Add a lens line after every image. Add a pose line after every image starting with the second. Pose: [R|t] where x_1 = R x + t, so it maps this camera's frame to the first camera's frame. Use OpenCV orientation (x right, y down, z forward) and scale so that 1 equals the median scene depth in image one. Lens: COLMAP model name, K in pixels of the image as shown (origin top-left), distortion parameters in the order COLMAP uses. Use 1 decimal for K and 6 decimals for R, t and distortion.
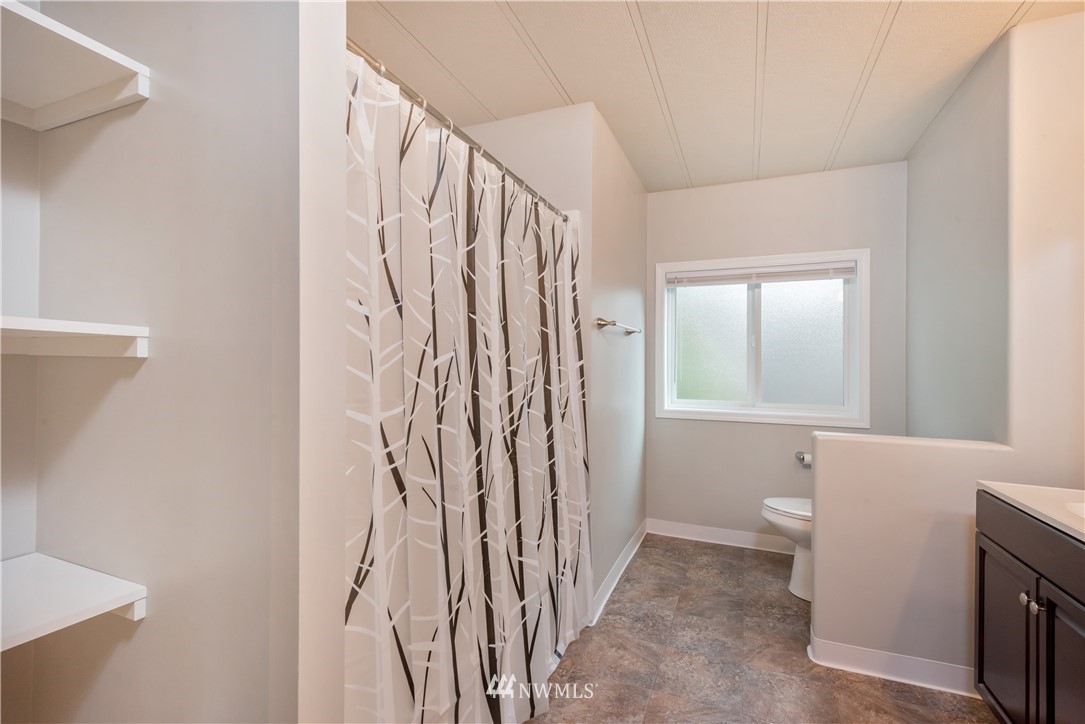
lens RADIAL K [[487.4, 0, 544.1], [0, 487.4, 356.3], [0, 0, 1]] dist [0.023662, -0.009760]
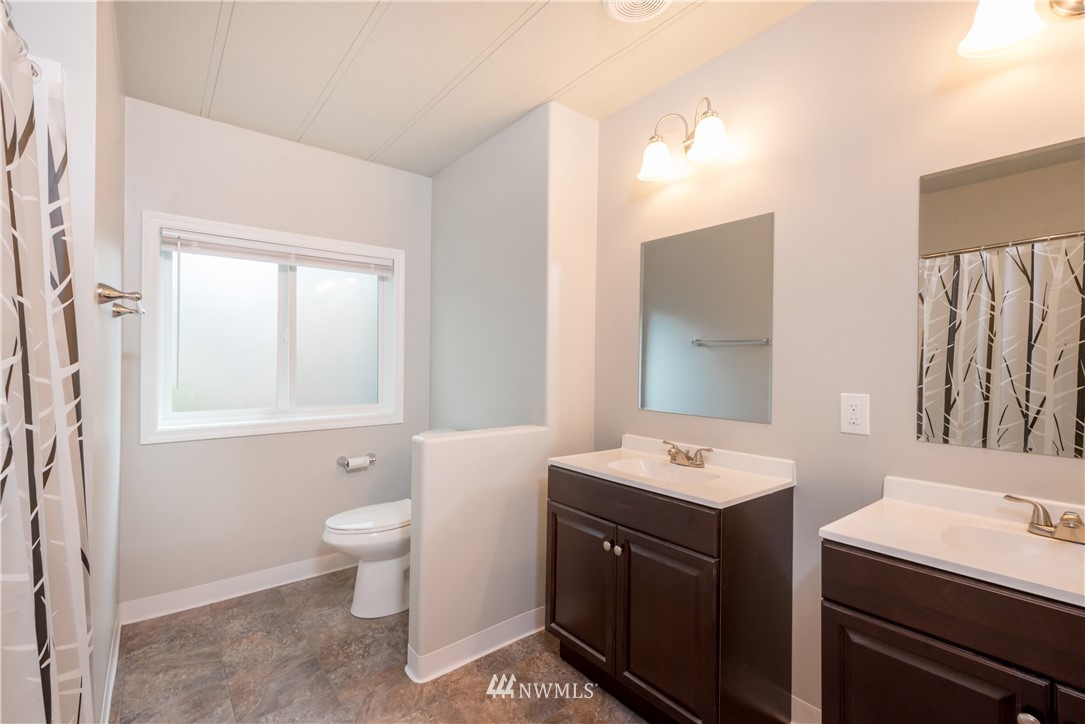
lens RADIAL K [[487.4, 0, 544.1], [0, 487.4, 356.3], [0, 0, 1]] dist [0.023662, -0.009760]
pose [[0.478417, -0.000203, 0.878133, -0.121846], [-0.014729, 0.999857, 0.008256, -0.008618], [-0.878009, -0.016884, 0.478346, 0.272294]]
